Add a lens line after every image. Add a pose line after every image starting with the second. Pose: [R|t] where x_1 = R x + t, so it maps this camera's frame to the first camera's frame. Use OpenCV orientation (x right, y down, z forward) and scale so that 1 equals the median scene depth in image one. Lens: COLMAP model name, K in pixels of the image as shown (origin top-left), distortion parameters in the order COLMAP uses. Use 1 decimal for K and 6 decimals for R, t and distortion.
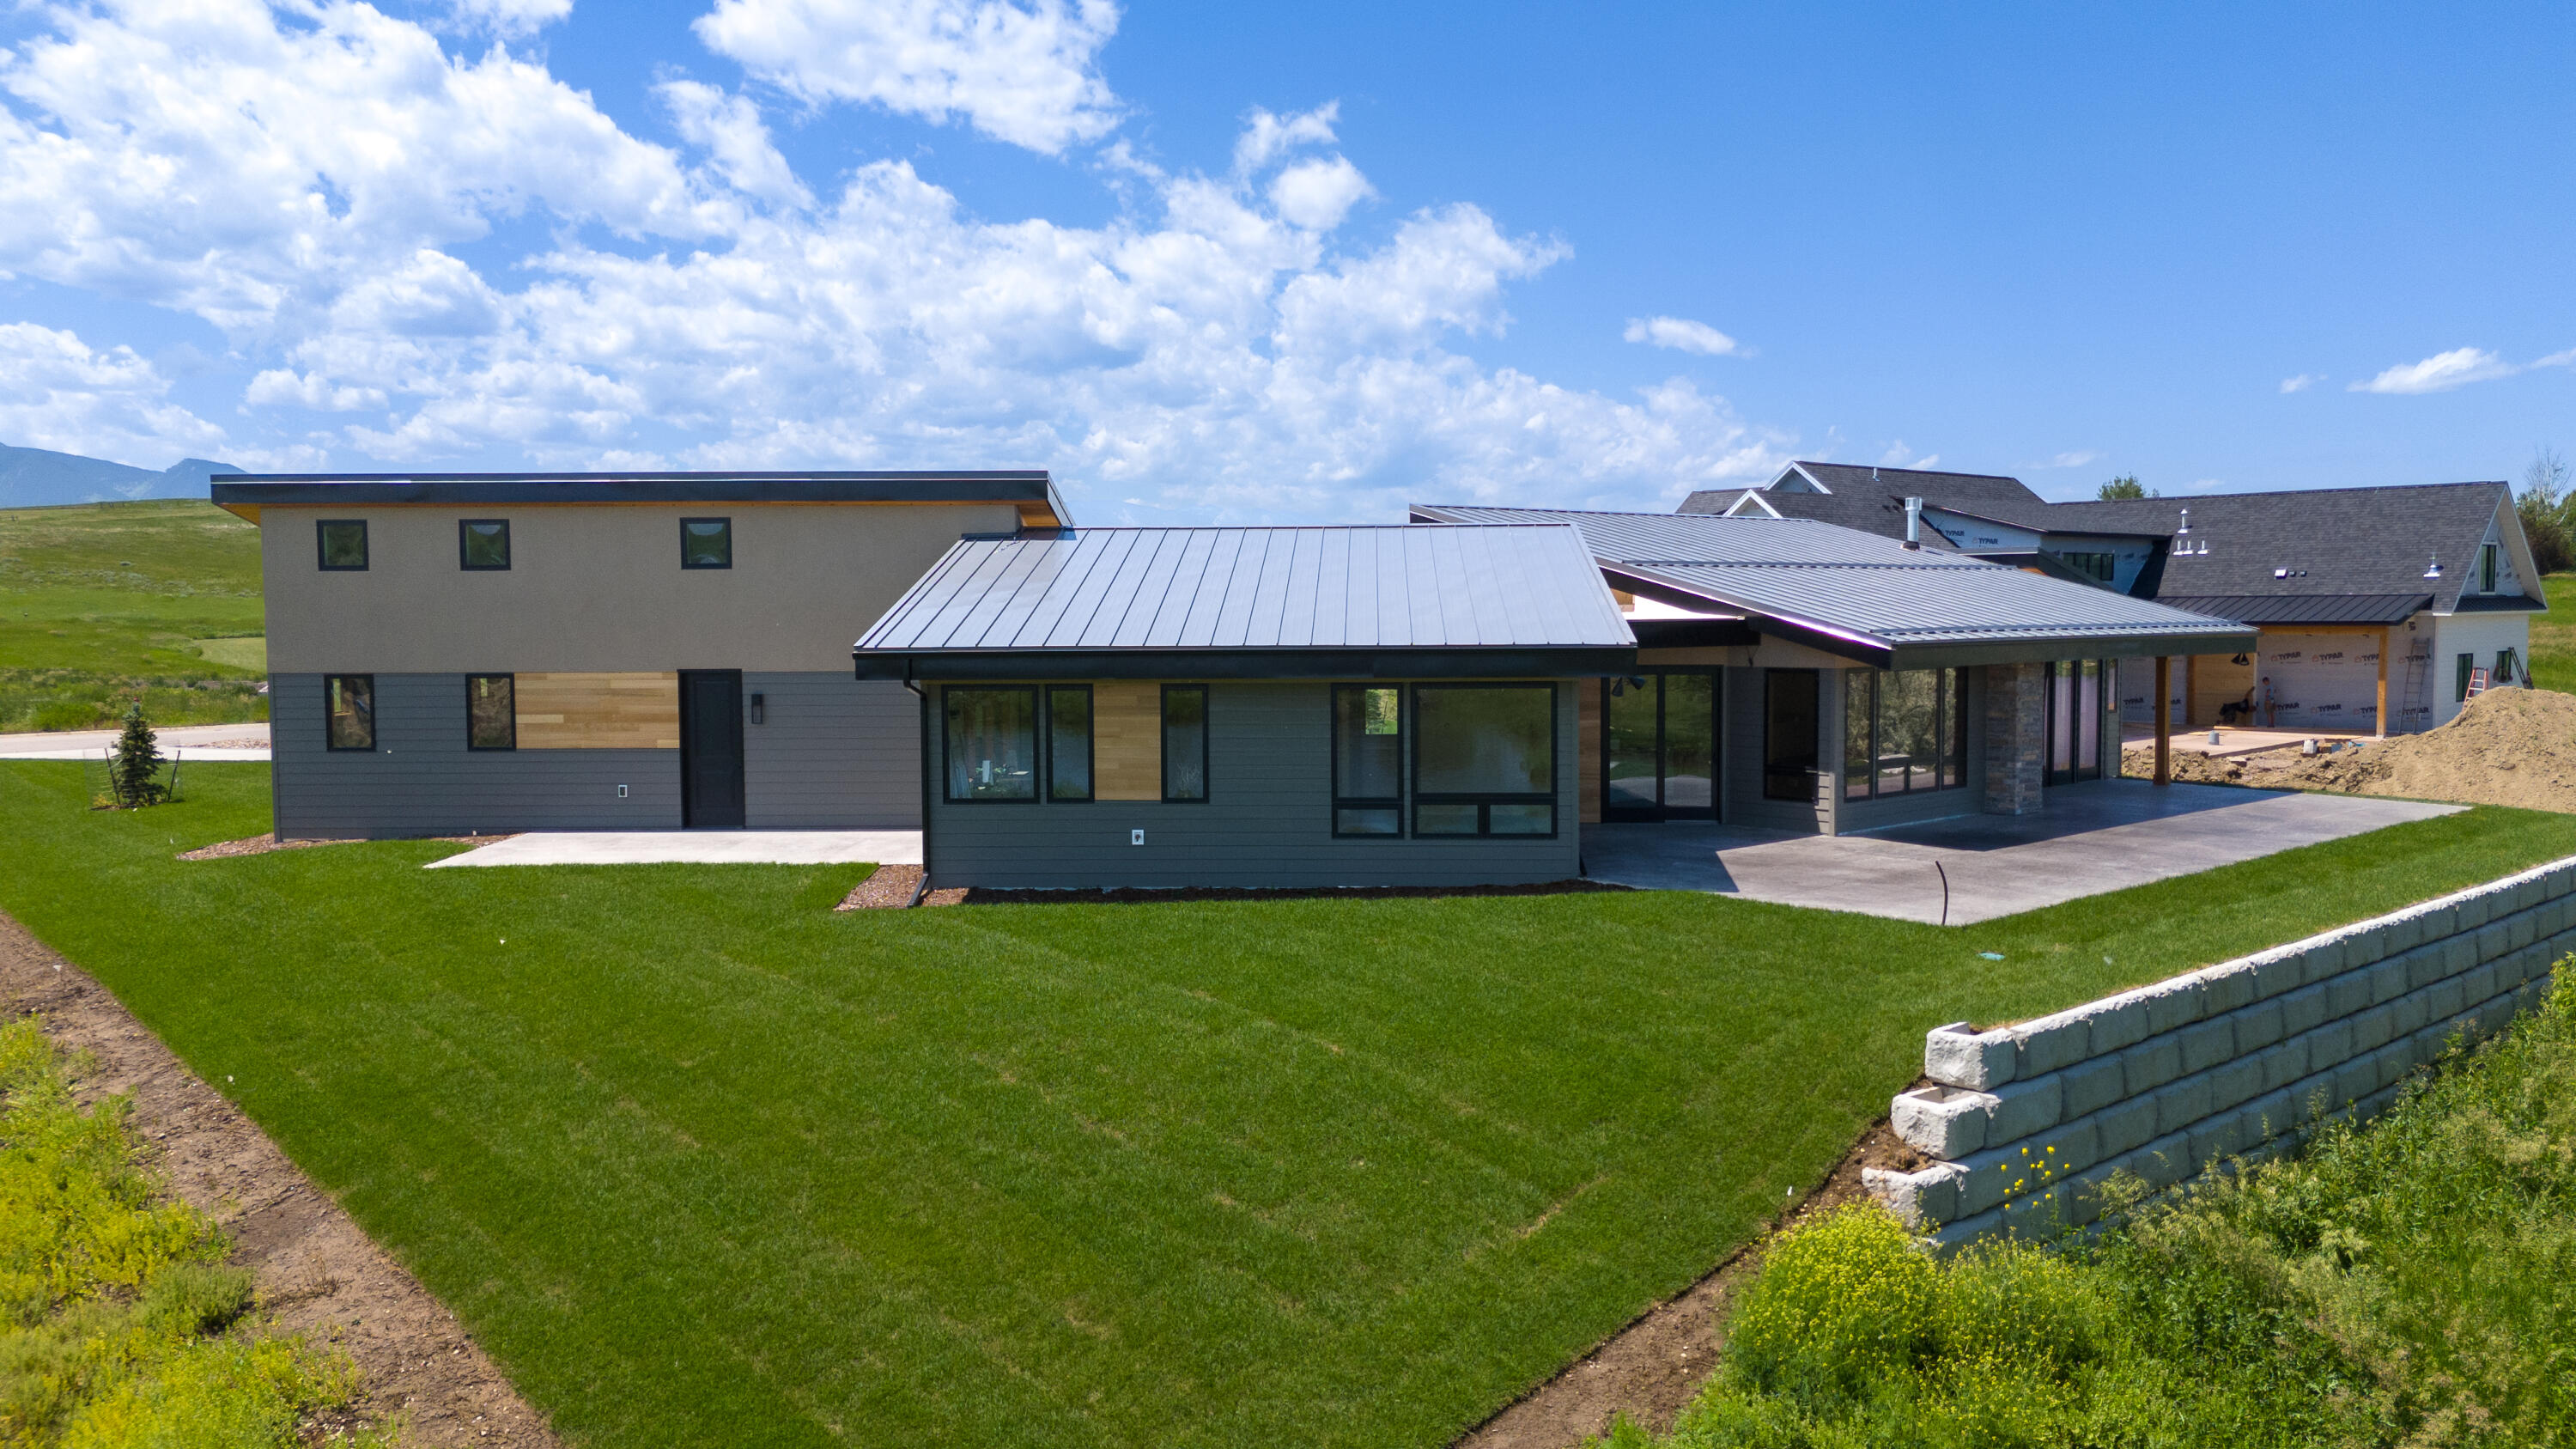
lens RADIAL K [[1925.3, 0, 1245.8], [0, 1925.3, 735.8], [0, 0, 1]] dist [0.085602, -0.080245]
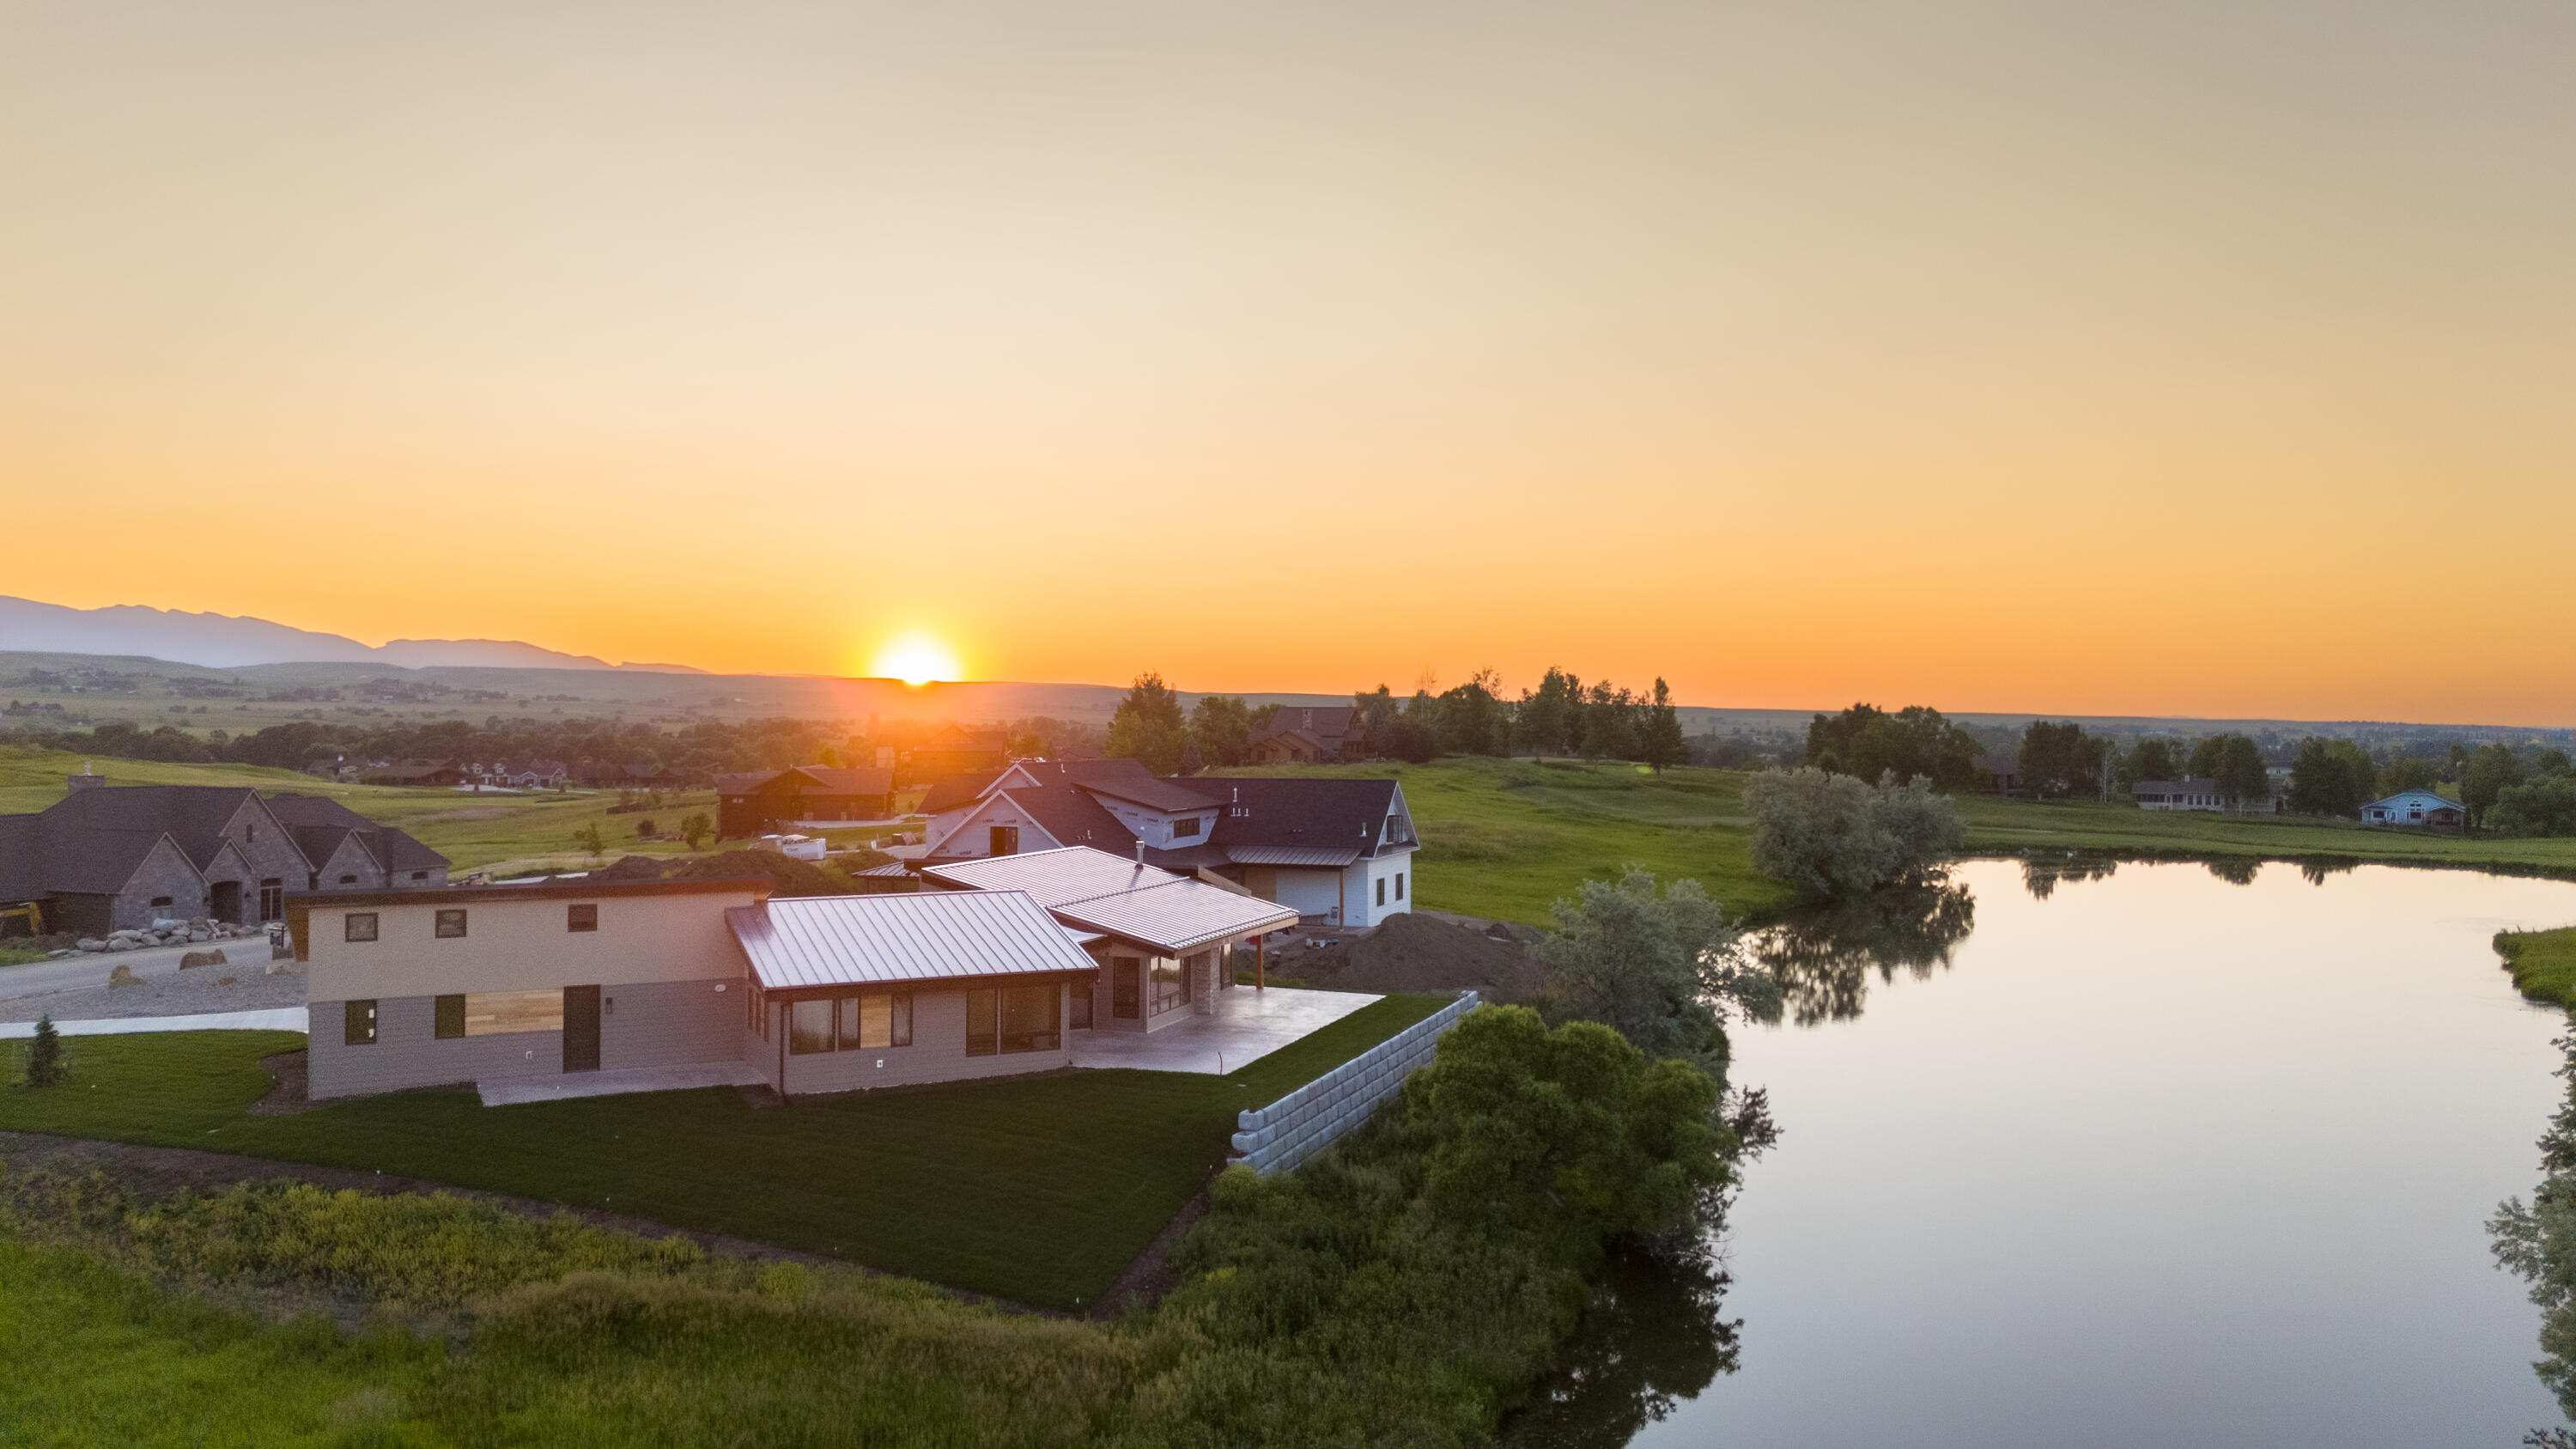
lens RADIAL K [[1925.3, 0, 1267.8], [0, 1925.3, 728.0], [0, 0, 1]] dist [0.085602, -0.080245]
pose [[0.879457, 0.005458, 0.475947, -0.587069], [0.028147, 0.997588, -0.063449, -0.143317], [-0.475145, 0.069197, 0.877182, -0.959525]]
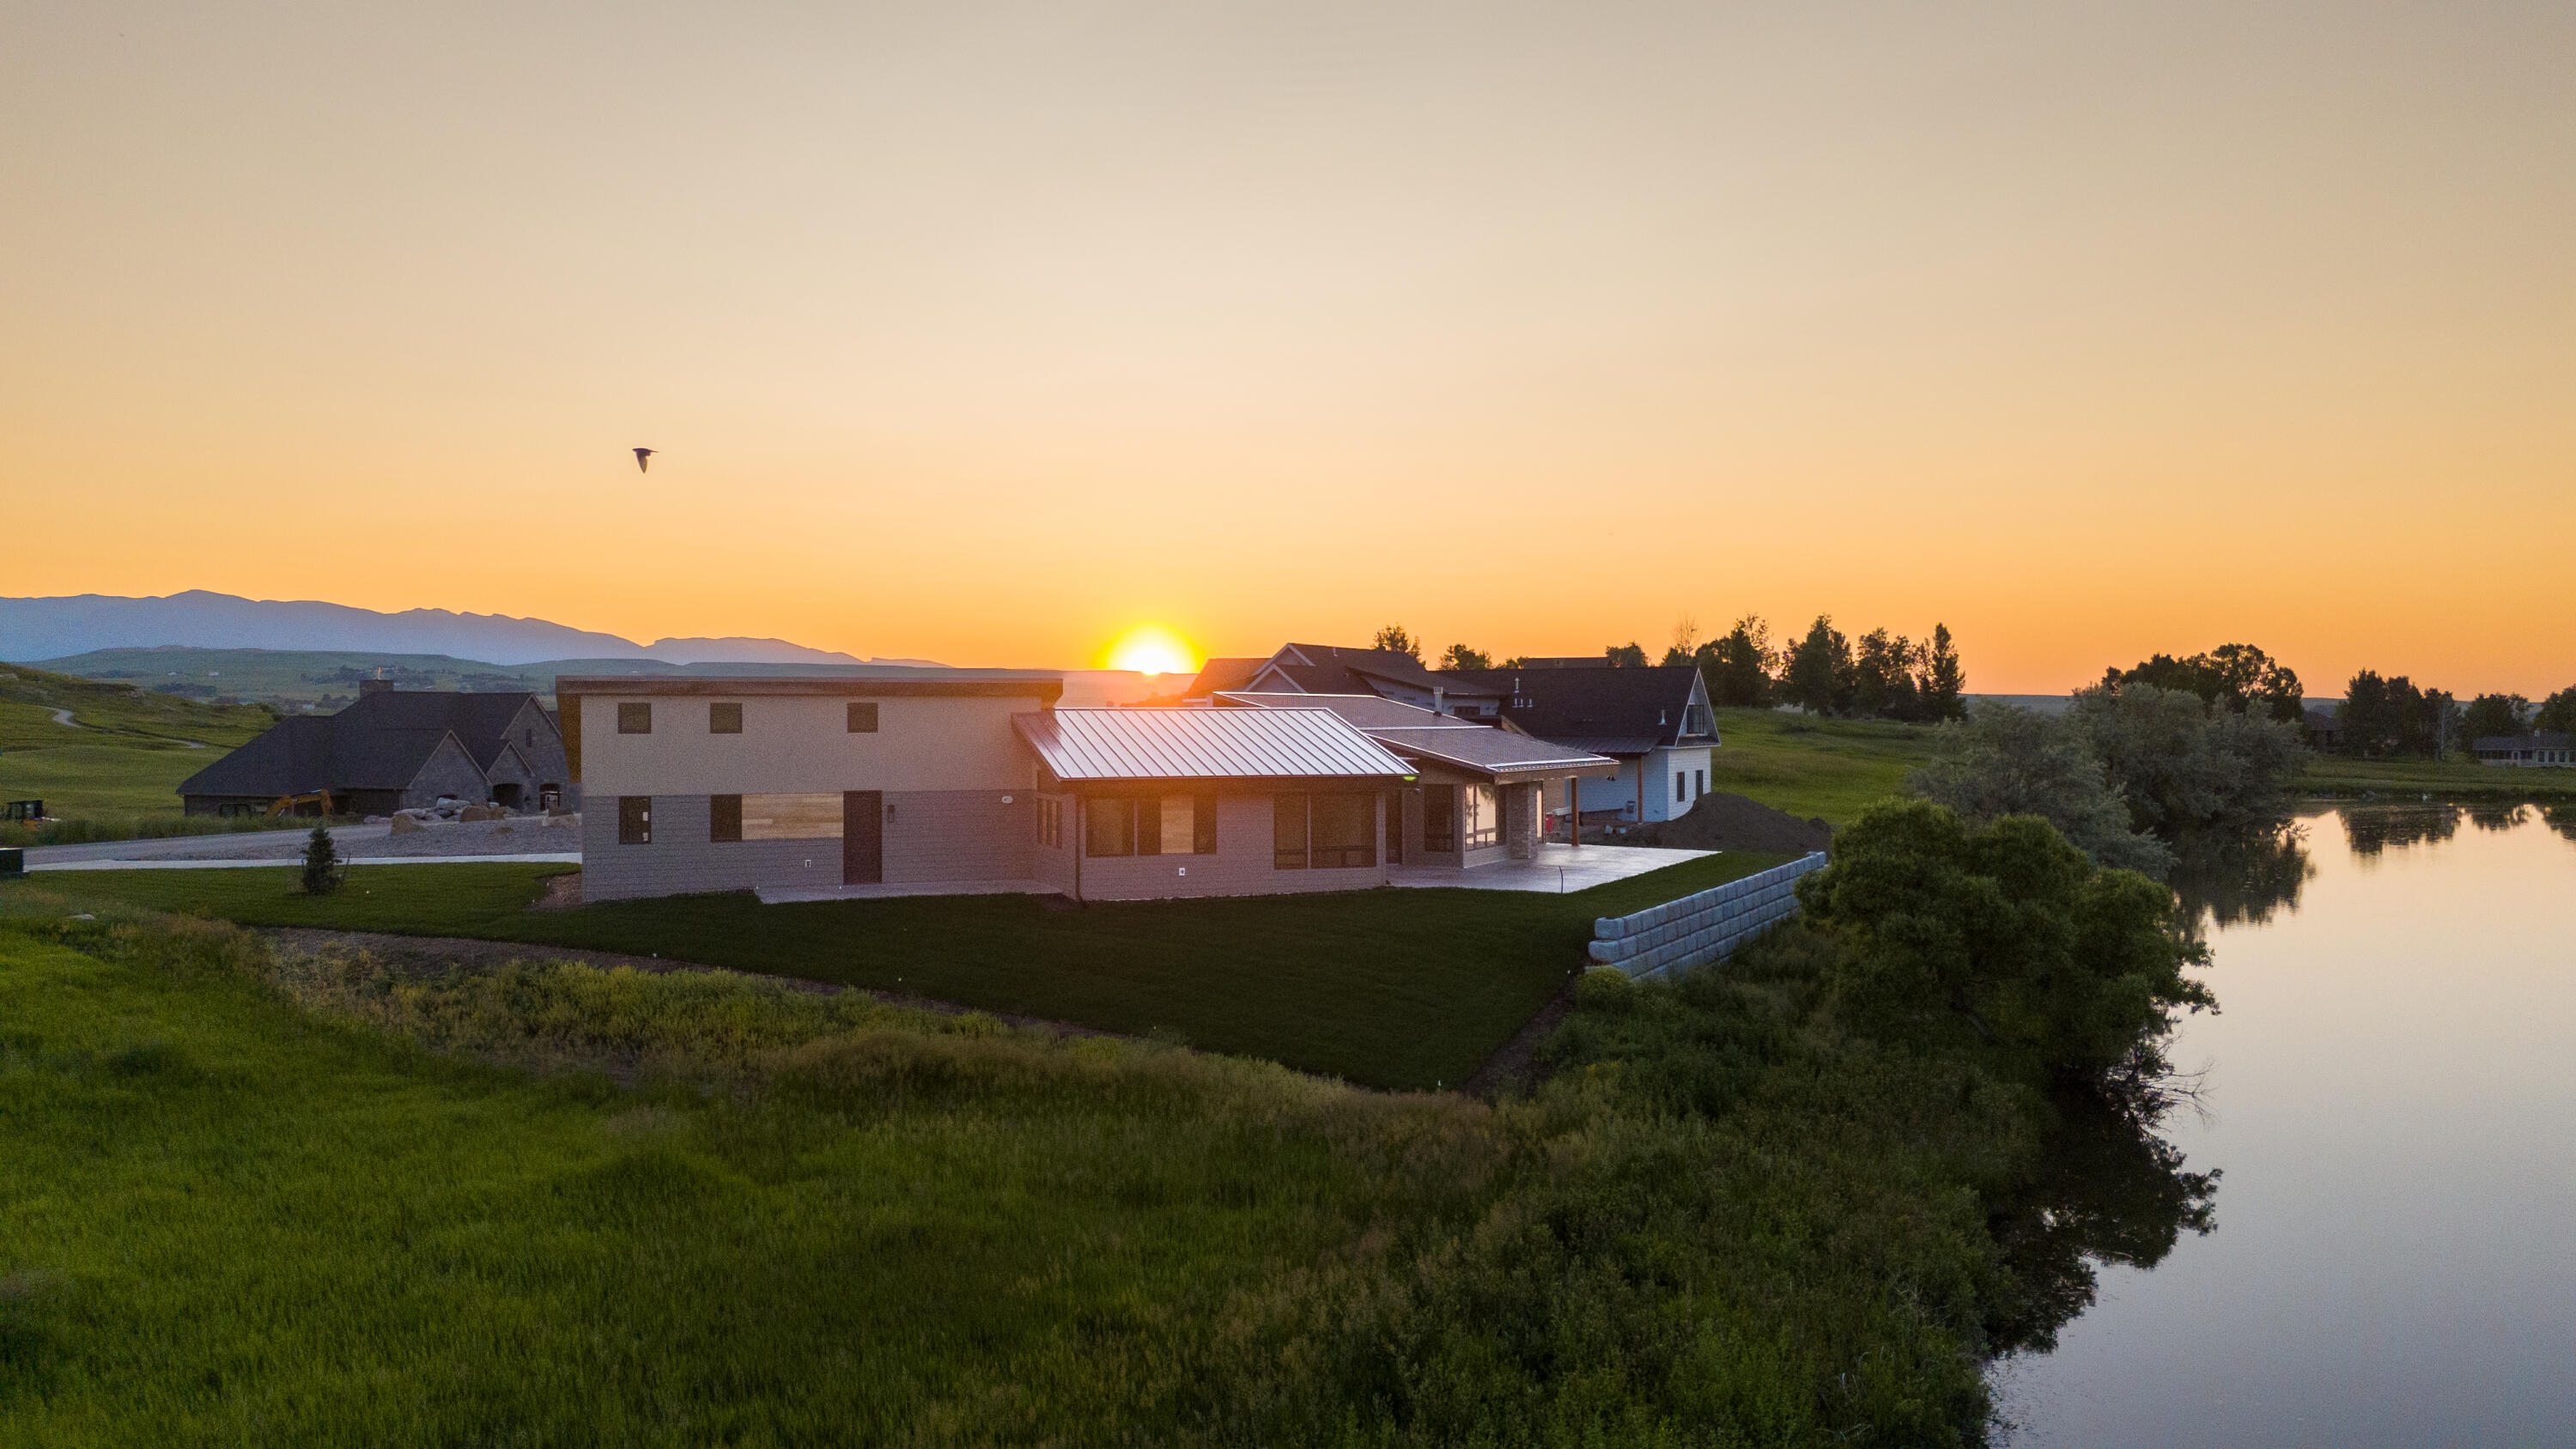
lens RADIAL K [[1925.3, 0, 1273.3], [0, 1925.3, 726.8], [0, 0, 1]] dist [0.085602, -0.080245]
pose [[0.928776, 0.001463, 0.370639, -0.572293], [0.022901, 0.997855, -0.061326, 0.022272], [-0.369934, 0.065446, 0.926750, -0.717306]]
